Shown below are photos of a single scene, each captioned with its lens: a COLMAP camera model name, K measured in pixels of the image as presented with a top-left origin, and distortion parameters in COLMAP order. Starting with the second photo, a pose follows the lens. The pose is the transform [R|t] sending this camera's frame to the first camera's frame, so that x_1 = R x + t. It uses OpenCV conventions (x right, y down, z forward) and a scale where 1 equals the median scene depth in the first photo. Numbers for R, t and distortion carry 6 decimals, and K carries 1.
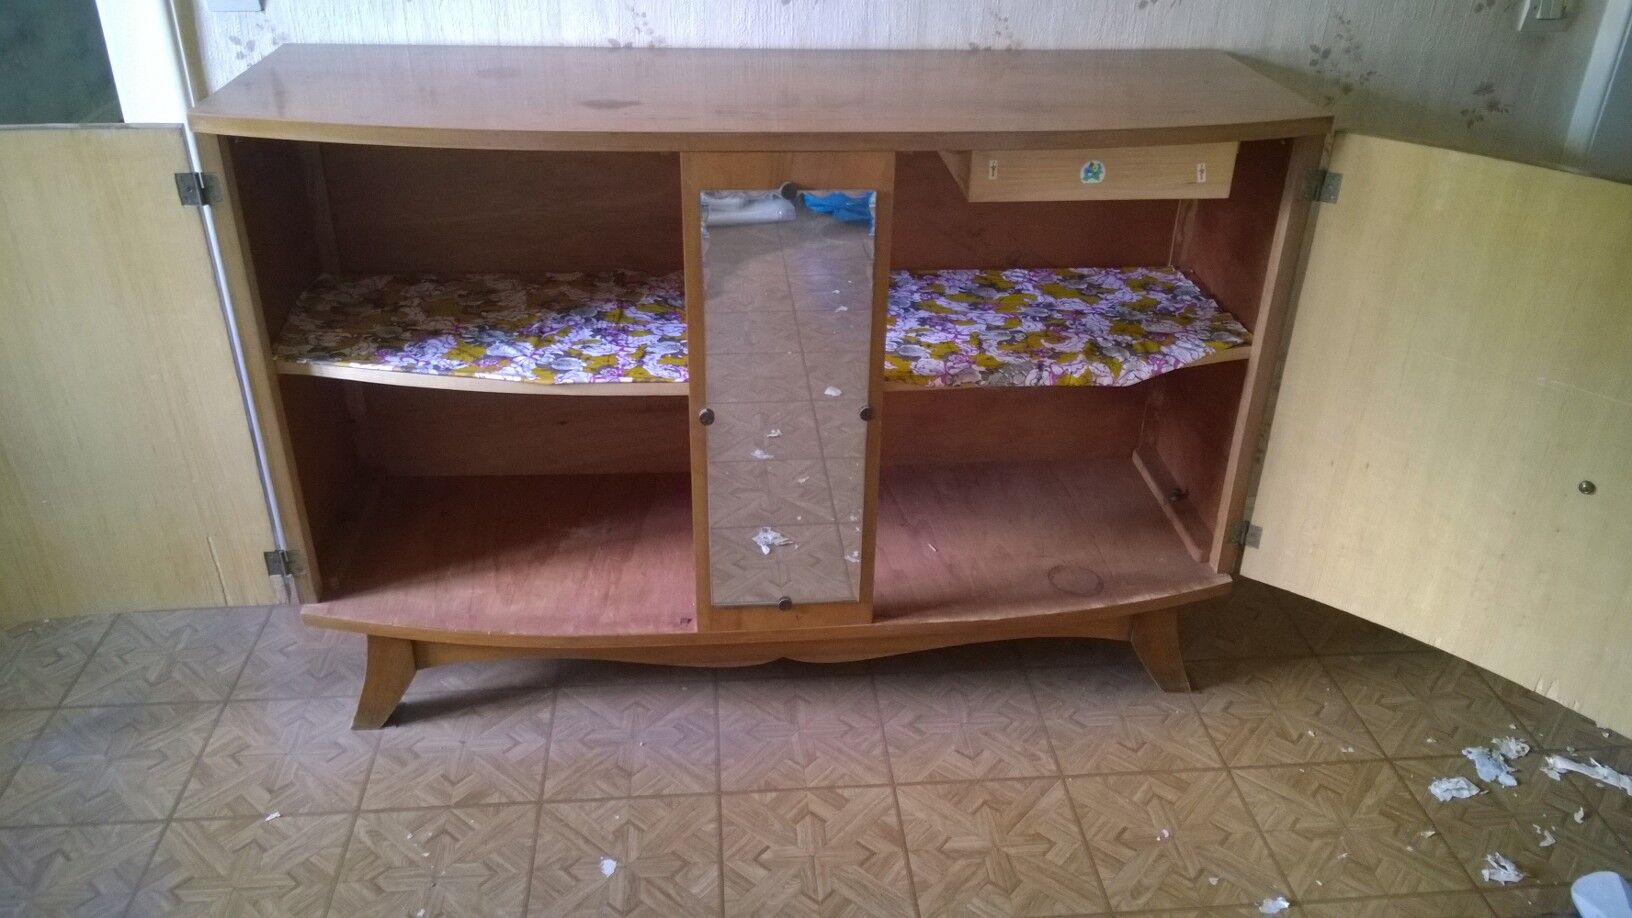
lens RADIAL K [[1254.9, 0, 838.1], [0, 1254.9, 444.6], [0, 0, 1]] dist [0.002029, -0.016595]
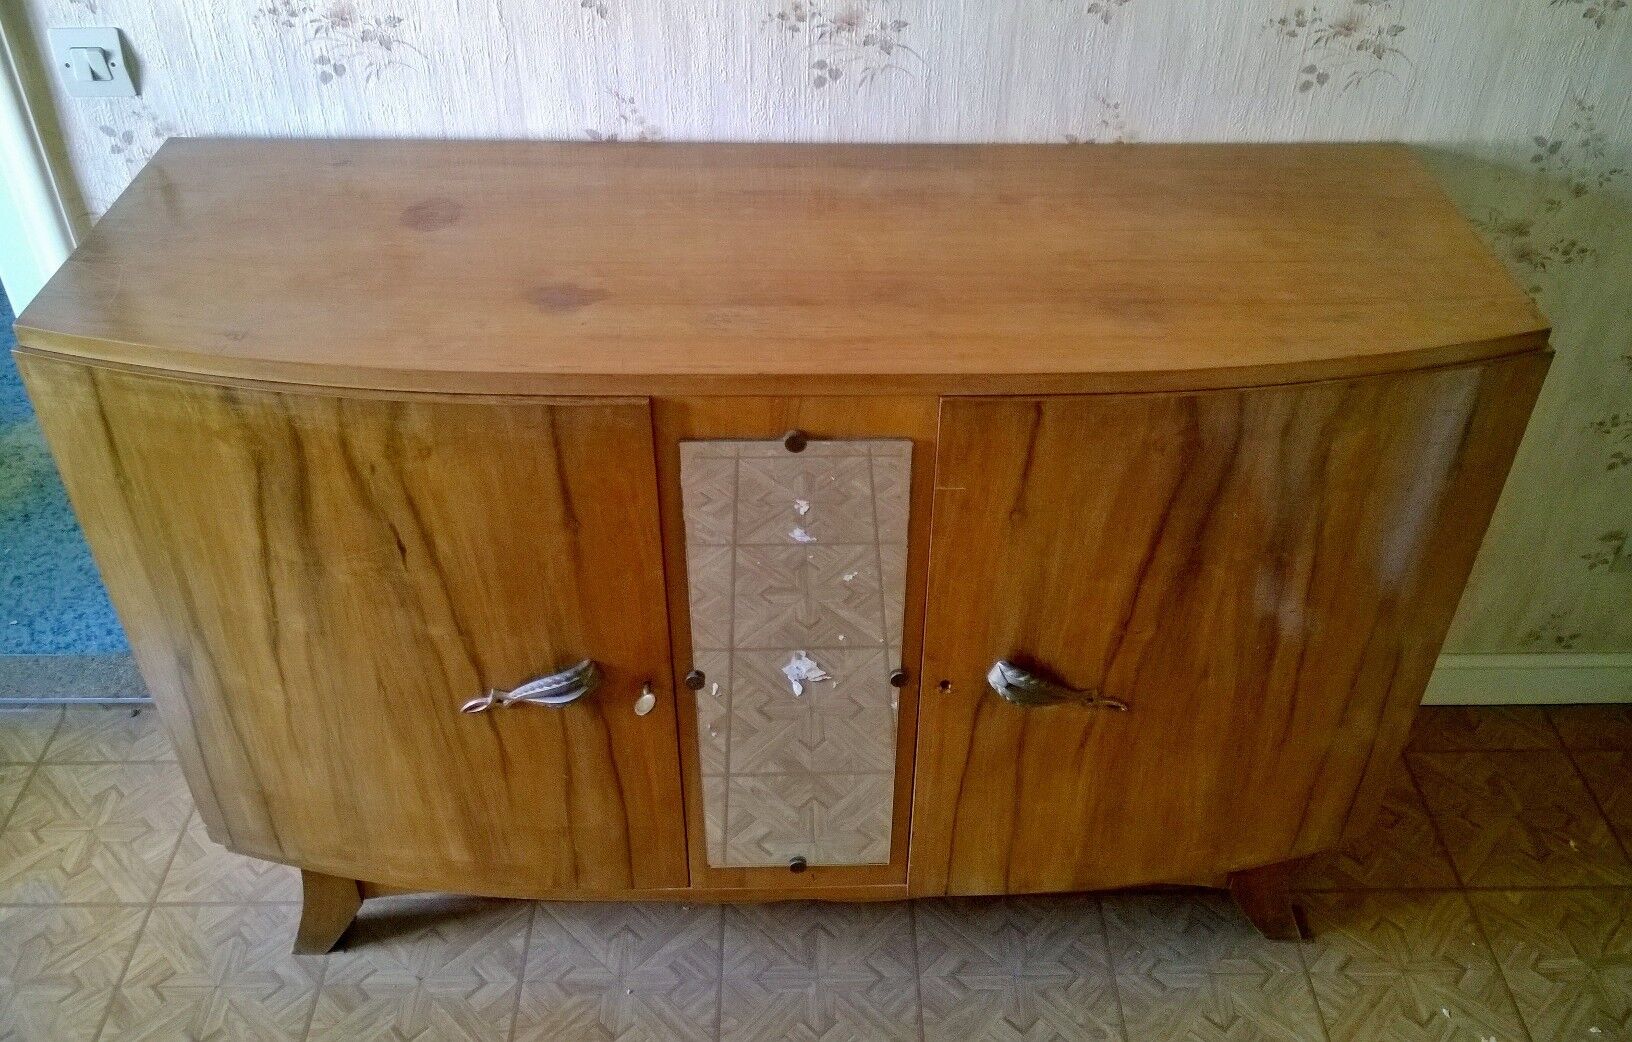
lens RADIAL K [[1416.8, 0, 847.3], [0, 1416.8, 506.1], [0, 0, 1]] dist [0.008402, -0.025562]
pose [[0.997494, 0.036996, -0.060302, 0.034934], [-0.026709, 0.986223, 0.163250, -0.243065], [0.065511, -0.161230, 0.984740, 0.127820]]
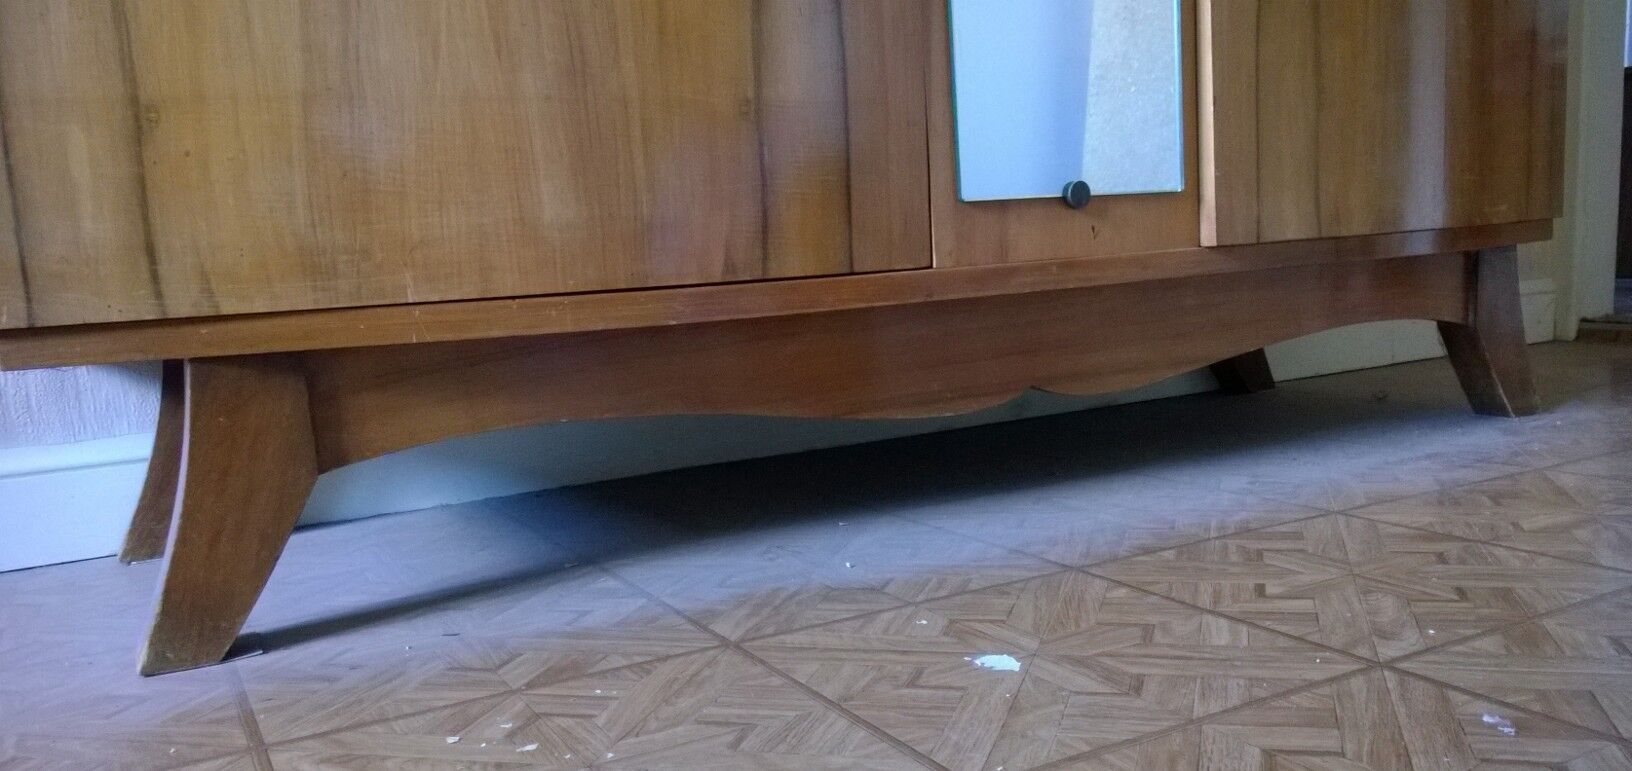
lens RADIAL K [[1330.1, 0, 882.0], [0, 1330.1, 472.6], [0, 0, 1]] dist [0.006143, -0.022956]
pose [[0.906000, -0.152568, 0.394825, -0.338111], [0.272520, 0.923983, -0.268305, 0.345375], [-0.323877, 0.350682, 0.878707, 0.553001]]
